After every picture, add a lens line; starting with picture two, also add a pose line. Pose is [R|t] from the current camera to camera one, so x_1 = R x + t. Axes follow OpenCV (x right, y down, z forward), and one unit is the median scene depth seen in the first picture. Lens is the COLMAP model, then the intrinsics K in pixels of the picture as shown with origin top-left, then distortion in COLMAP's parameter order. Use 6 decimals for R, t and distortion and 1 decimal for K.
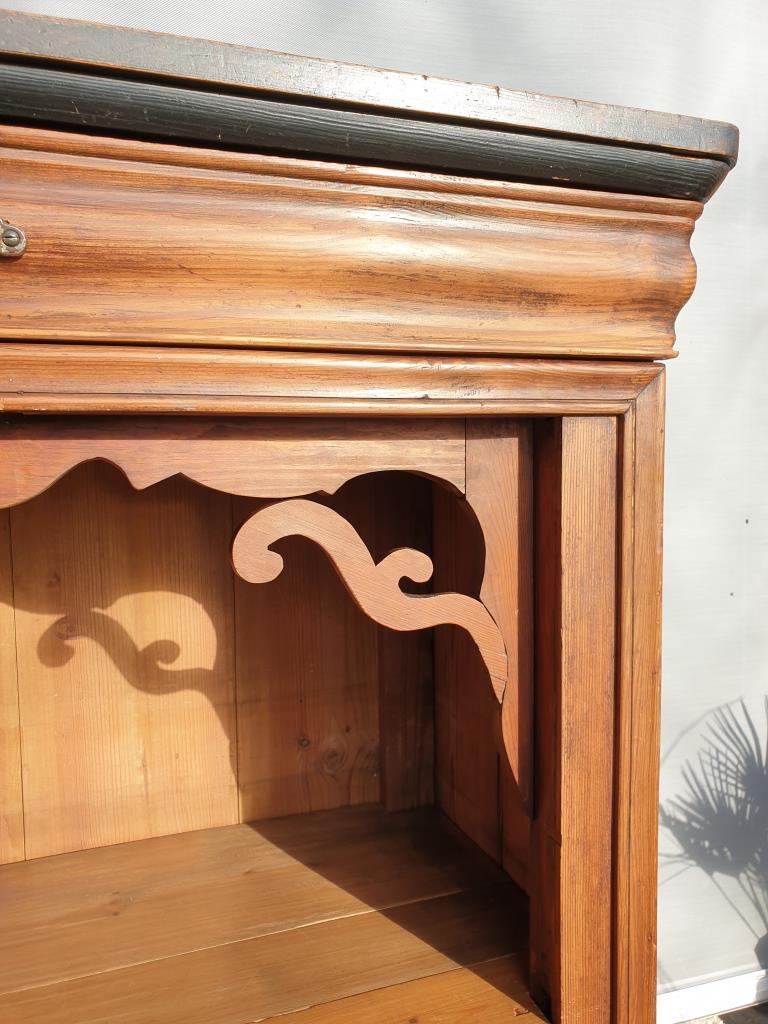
lens RADIAL K [[811.5, 0, 381.2], [0, 811.5, 516.6], [0, 0, 1]] dist [-0.003975, 0.026801]
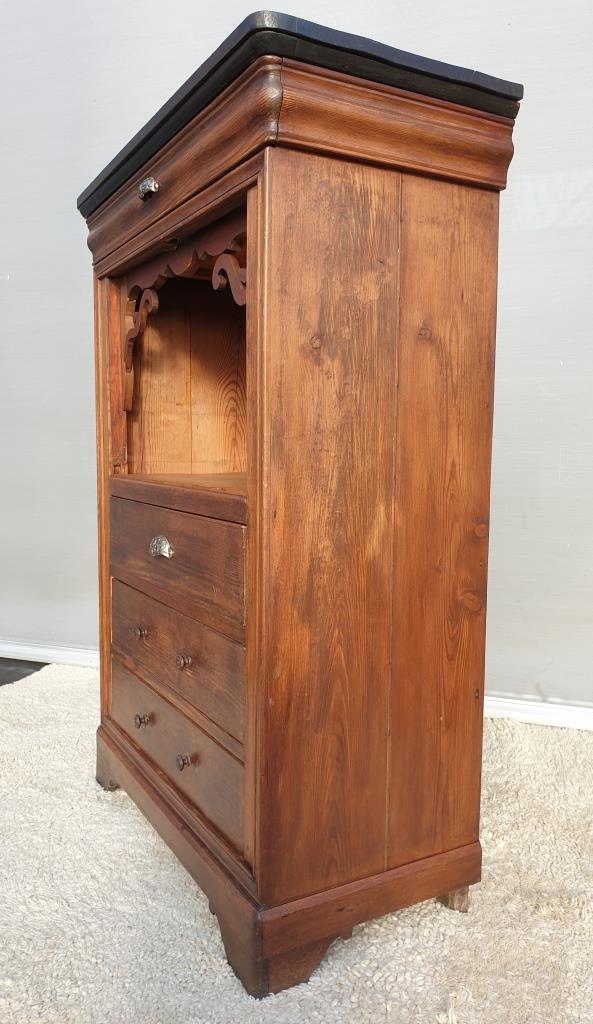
lens RADIAL K [[799.8, 0, 316.9], [0, 799.8, 524.8], [0, 0, 1]] dist [0.011934, 0.008251]
pose [[0.186156, 0.114088, -0.975874, 2.378664], [-0.095157, 0.990660, 0.097665, 0.519603], [0.977901, 0.074681, 0.195273, 0.810143]]
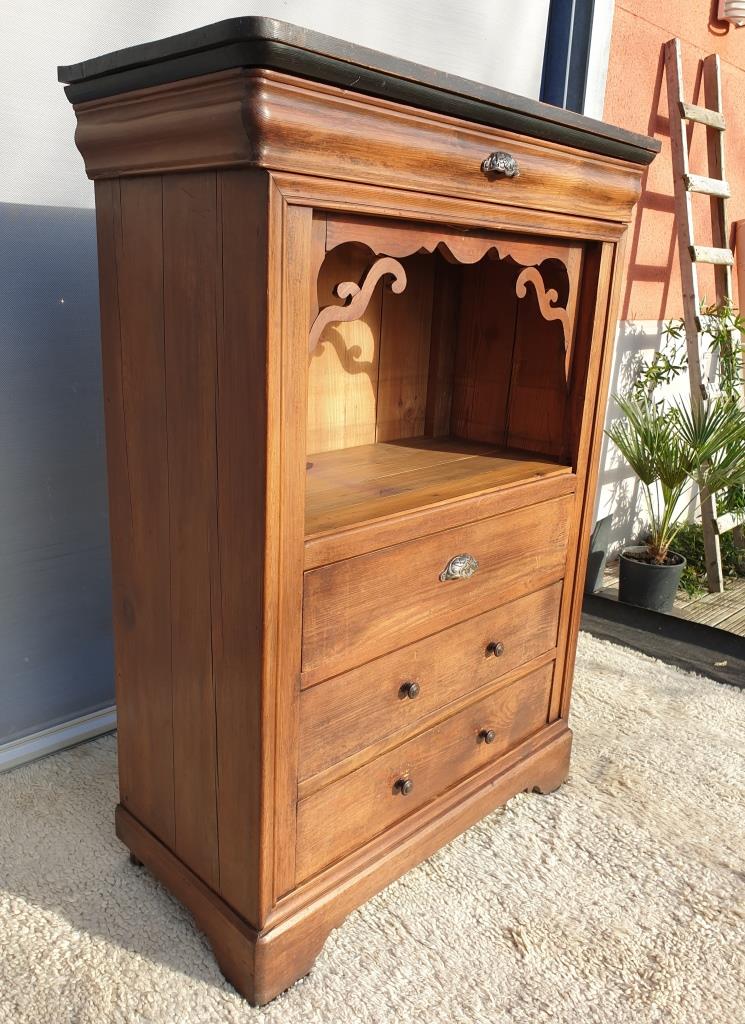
lens RADIAL K [[829.5, 0, 354.5], [0, 829.5, 502.7], [0, 0, 1]] dist [0.024558, -0.027489]
pose [[0.898881, -0.067688, 0.432933, -1.810103], [-0.017439, 0.981689, 0.189693, 0.224794], [-0.437846, -0.178062, 0.881241, -1.288926]]
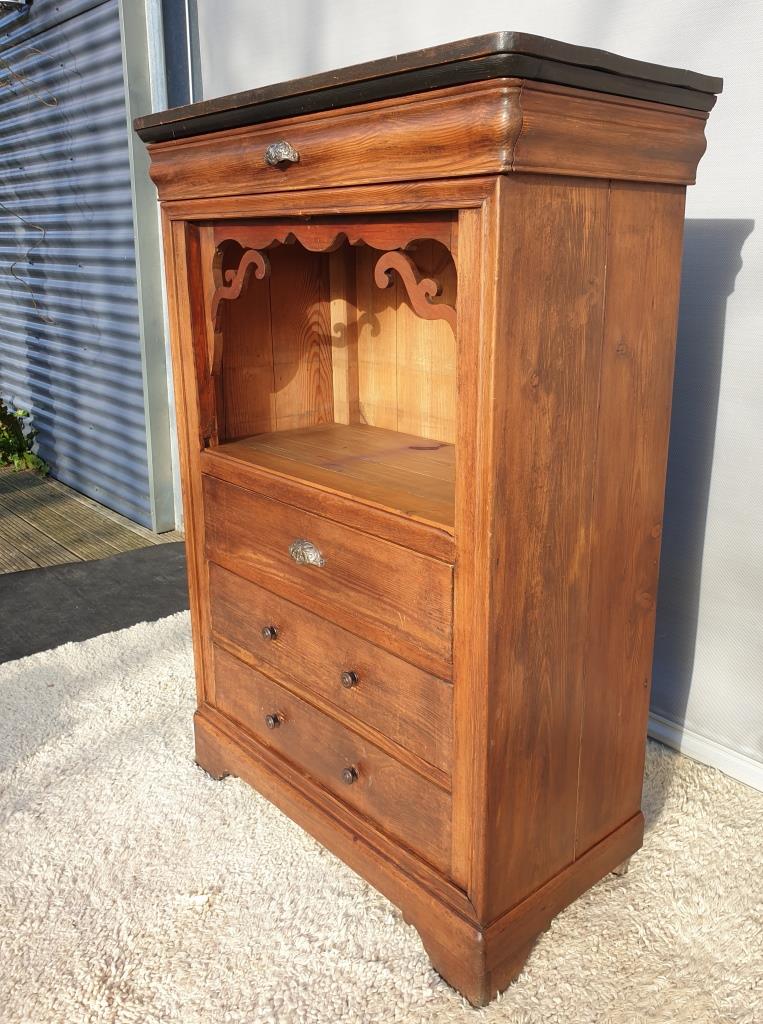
lens RADIAL K [[863.9, 0, 433.7], [0, 863.9, 481.5], [0, 0, 1]] dist [0.013459, -0.006503]
pose [[0.400883, 0.248613, -0.881751, 2.114289], [-0.083868, 0.968392, 0.234912, 0.023658], [0.912282, -0.020222, 0.409063, 0.091846]]
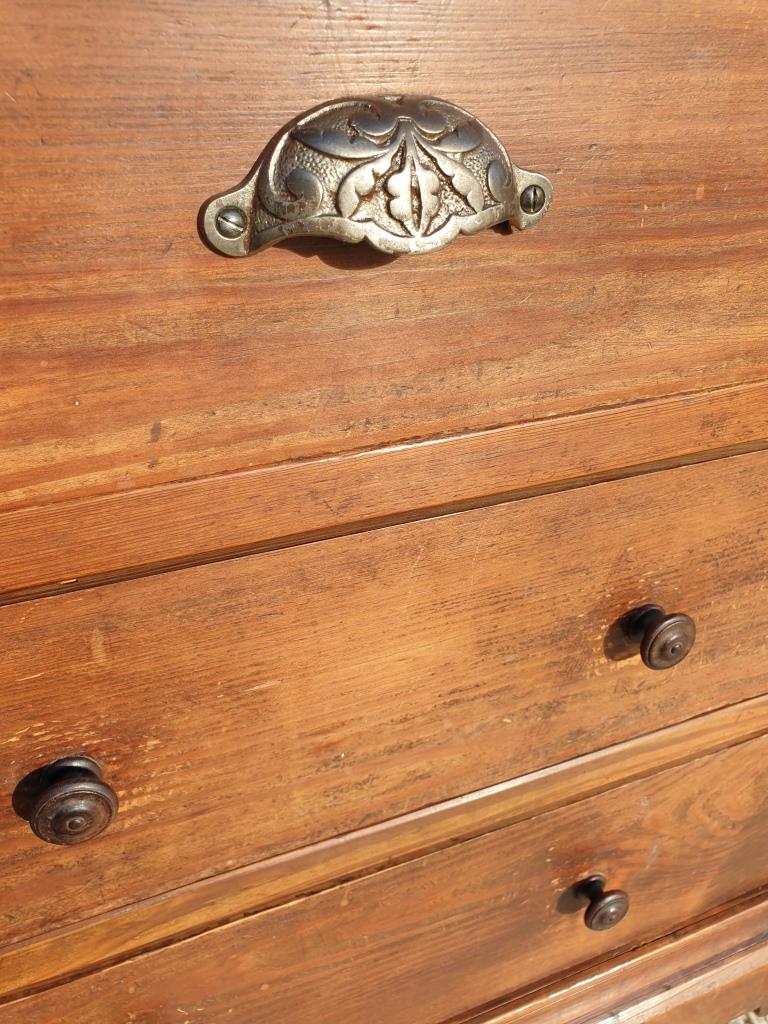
lens RADIAL K [[811.5, 0, 391.3], [0, 811.5, 513.7], [0, 0, 1]] dist [-0.003975, 0.026801]
pose [[0.999187, -0.008618, 0.039391, -0.408732], [-0.009052, 0.904021, 0.427392, 0.887299], [-0.039294, -0.427401, 0.903208, 0.388348]]
